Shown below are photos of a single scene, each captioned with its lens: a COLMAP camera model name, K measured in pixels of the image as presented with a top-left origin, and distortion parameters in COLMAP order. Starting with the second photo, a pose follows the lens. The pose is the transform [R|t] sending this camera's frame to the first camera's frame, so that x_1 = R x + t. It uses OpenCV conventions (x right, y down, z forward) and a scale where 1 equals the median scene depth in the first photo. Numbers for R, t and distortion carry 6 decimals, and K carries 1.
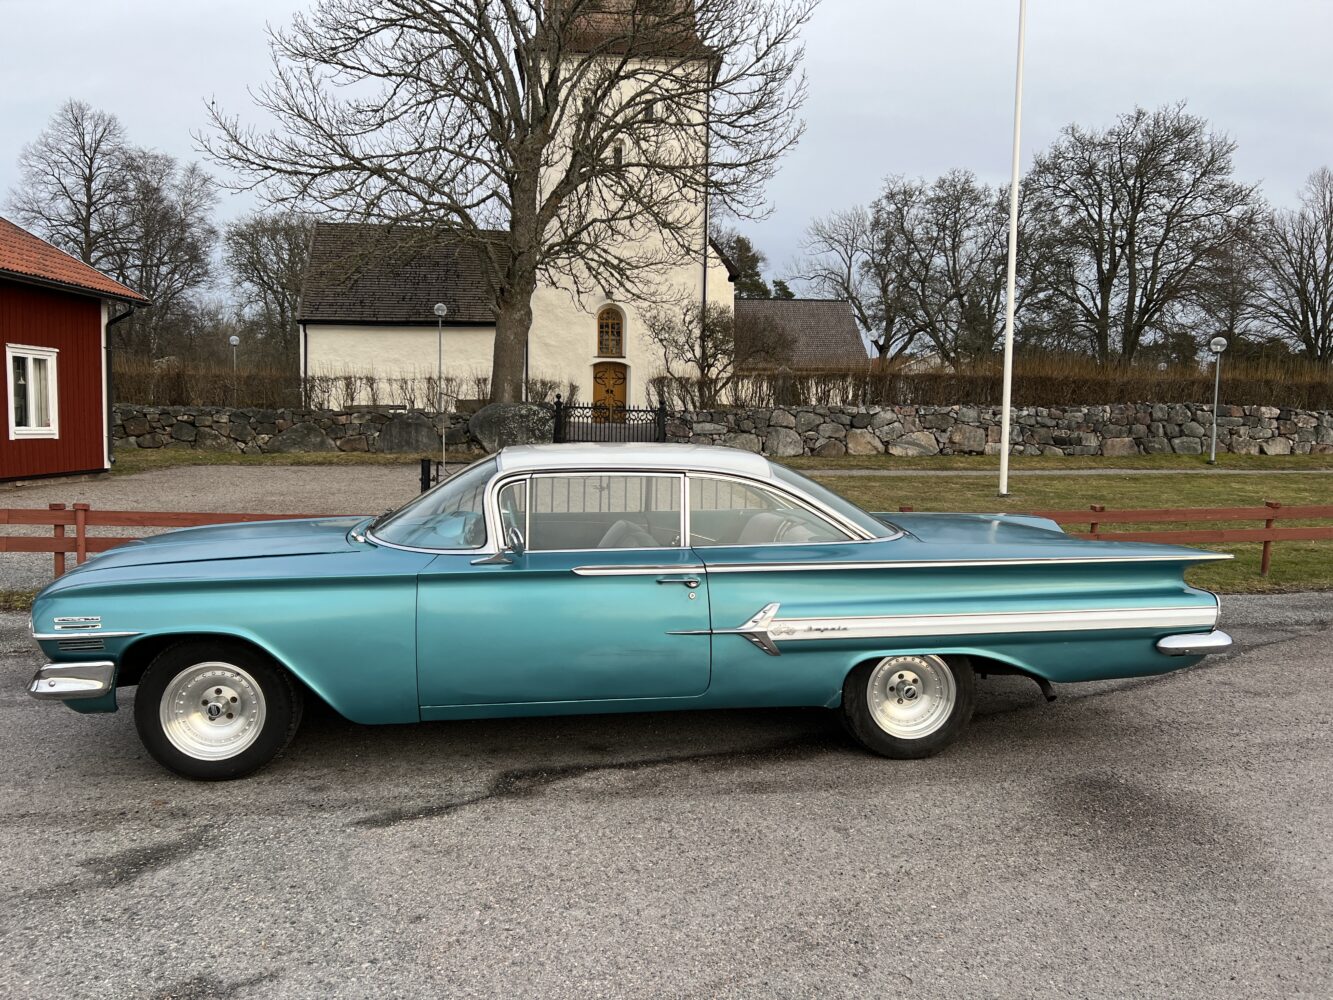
lens RADIAL K [[995.6, 0, 659.7], [0, 995.6, 497.9], [0, 0, 1]] dist [0.048700, -0.051048]
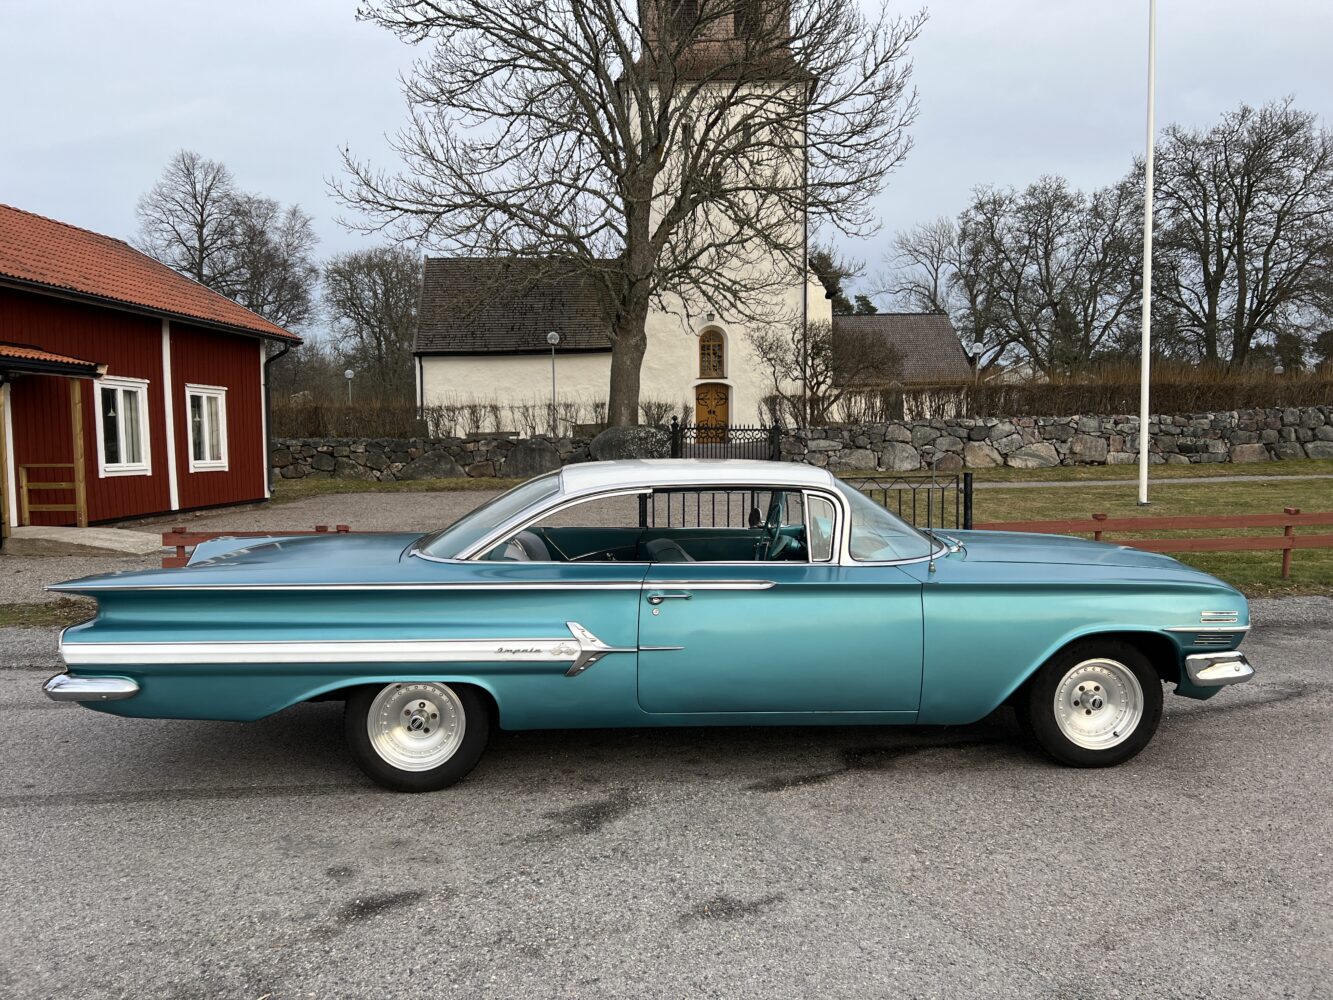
lens RADIAL K [[995.6, 0, 659.9], [0, 995.6, 512.6], [0, 0, 1]] dist [0.048700, -0.051048]
pose [[0.996865, -0.021717, -0.076076, -0.040880], [0.021238, 0.999749, -0.007096, 0.001921], [0.076211, 0.005458, 0.997077, -0.019904]]
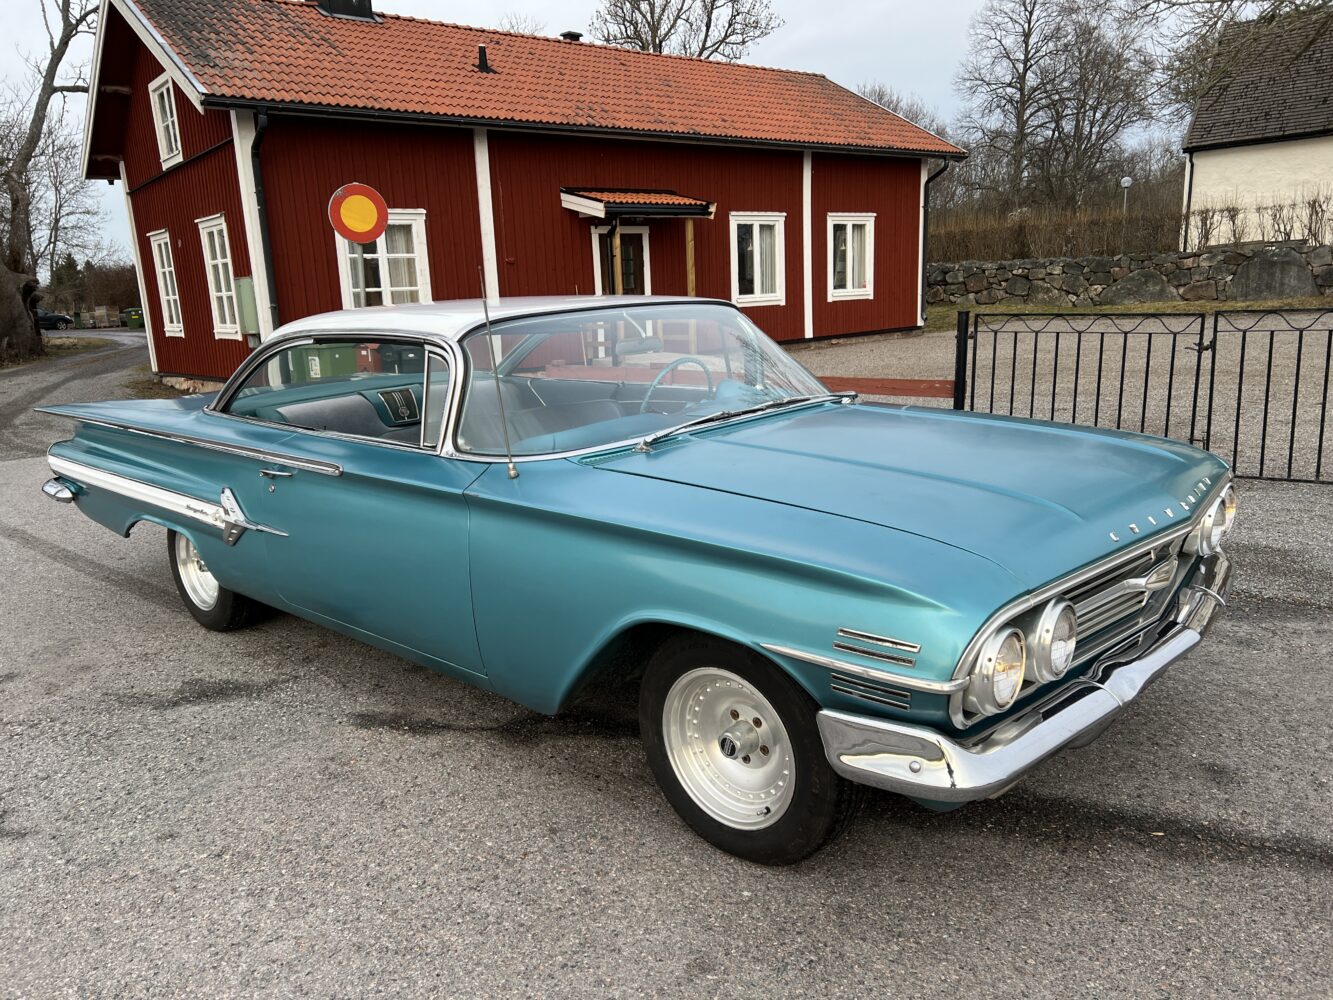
lens RADIAL K [[995.6, 0, 666.8], [0, 995.6, 509.5], [0, 0, 1]] dist [0.048700, -0.051048]
pose [[0.640329, 0.125016, -0.757858, 0.074340], [-0.006592, 0.987524, 0.157331, -0.001811], [0.768072, -0.095748, 0.633165, 0.085274]]
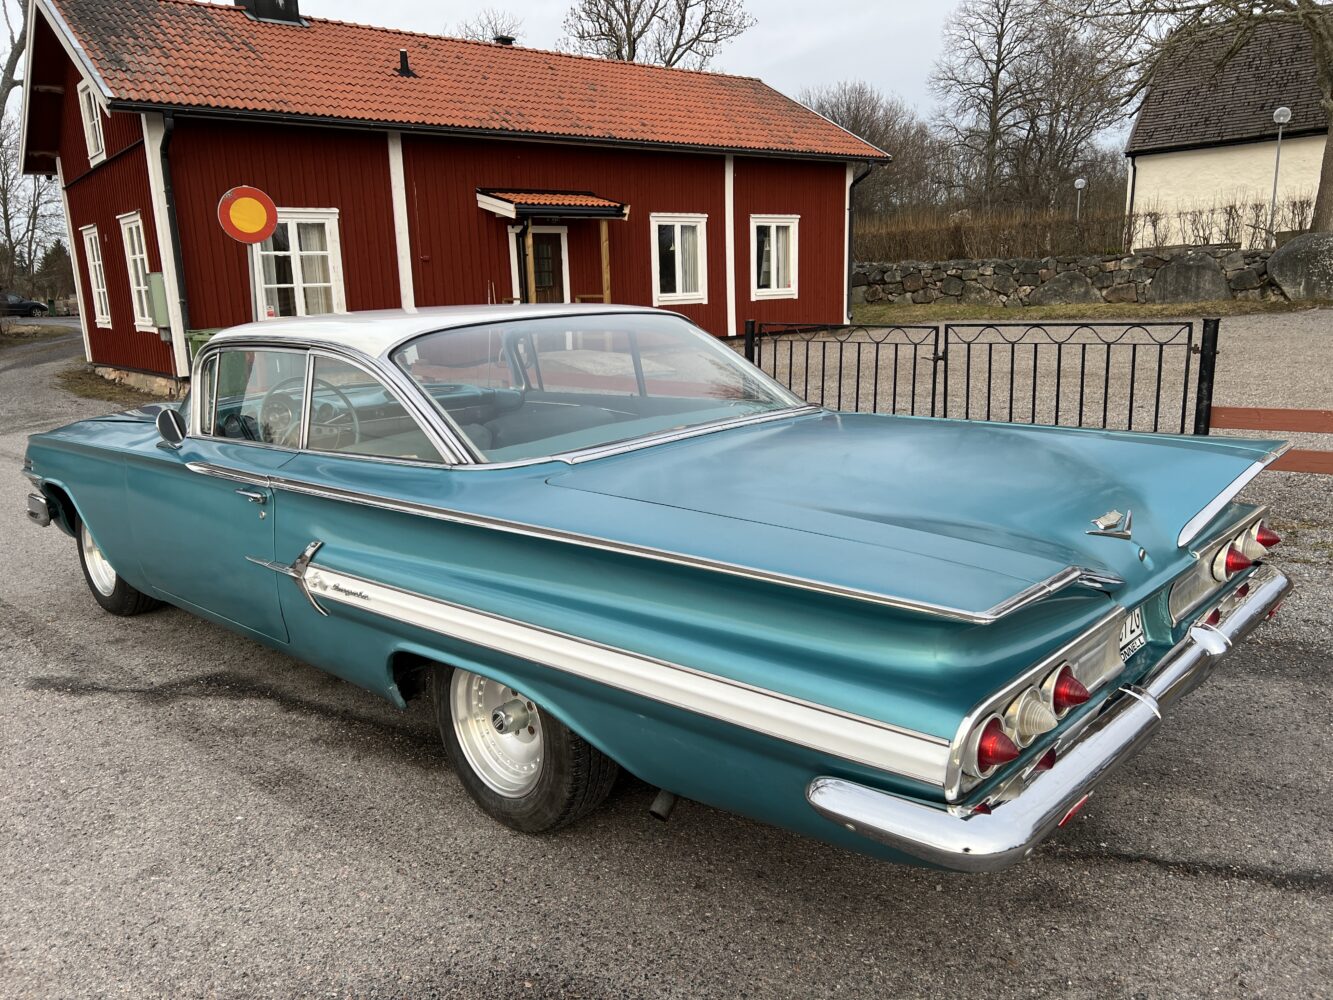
lens RADIAL K [[995.6, 0, 663.4], [0, 995.6, 493.2], [0, 0, 1]] dist [0.048700, -0.051048]
pose [[0.642975, 0.124961, -0.755624, 0.119251], [-0.016598, 0.988642, 0.149372, -0.005386], [0.765707, -0.083501, 0.637746, 0.111005]]
